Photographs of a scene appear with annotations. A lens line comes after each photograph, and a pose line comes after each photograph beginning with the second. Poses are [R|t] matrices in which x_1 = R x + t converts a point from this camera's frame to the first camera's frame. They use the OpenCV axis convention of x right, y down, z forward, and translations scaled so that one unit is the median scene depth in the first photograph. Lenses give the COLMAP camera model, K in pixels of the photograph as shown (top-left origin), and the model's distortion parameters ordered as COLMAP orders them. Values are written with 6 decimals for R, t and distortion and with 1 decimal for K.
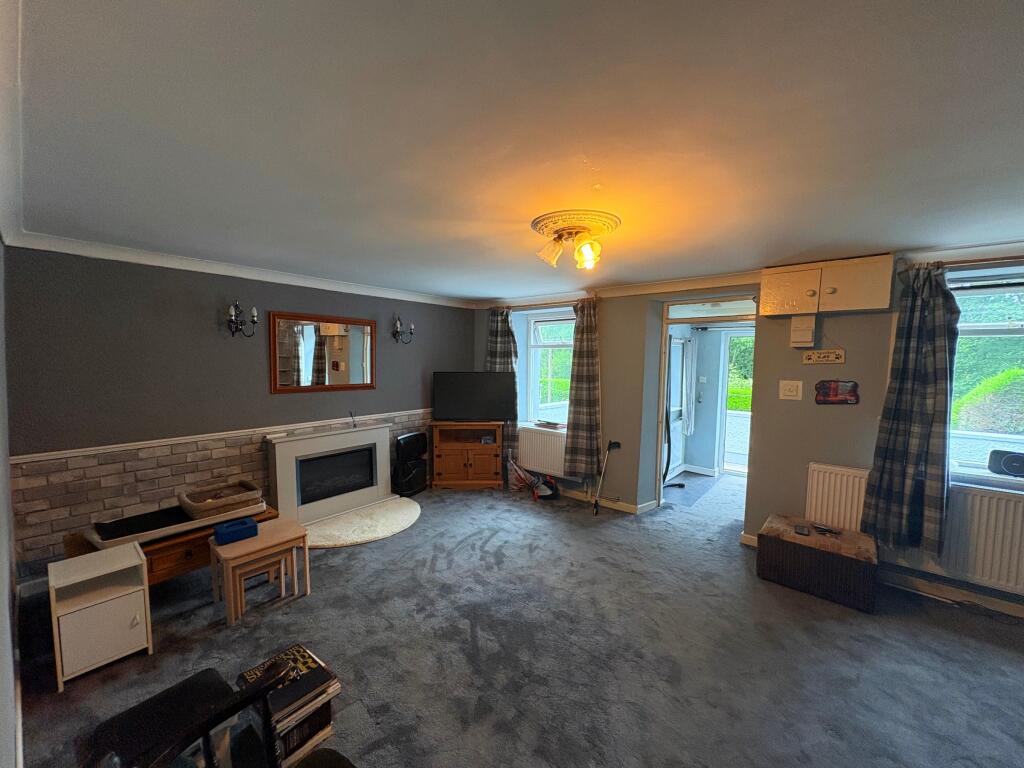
lens RADIAL K [[405.6, 0, 512.0], [0, 405.6, 384.0], [0, 0, 1]] dist [-0.000763, -0.000030]
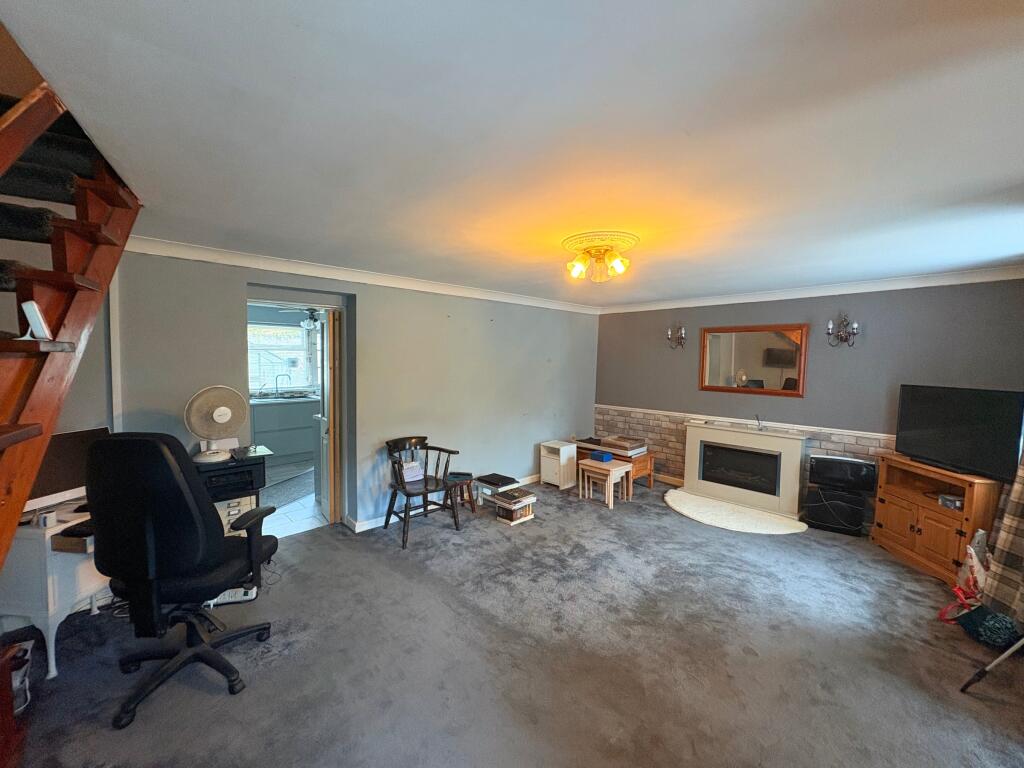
lens RADIAL K [[405.6, 0, 512.0], [0, 405.6, 384.0], [0, 0, 1]] dist [-0.000763, -0.000030]
pose [[-0.126580, 0.050698, -0.990660, 0.779075], [-0.076707, 0.995202, 0.060731, -0.028686], [0.988986, 0.083678, -0.122084, 0.535828]]
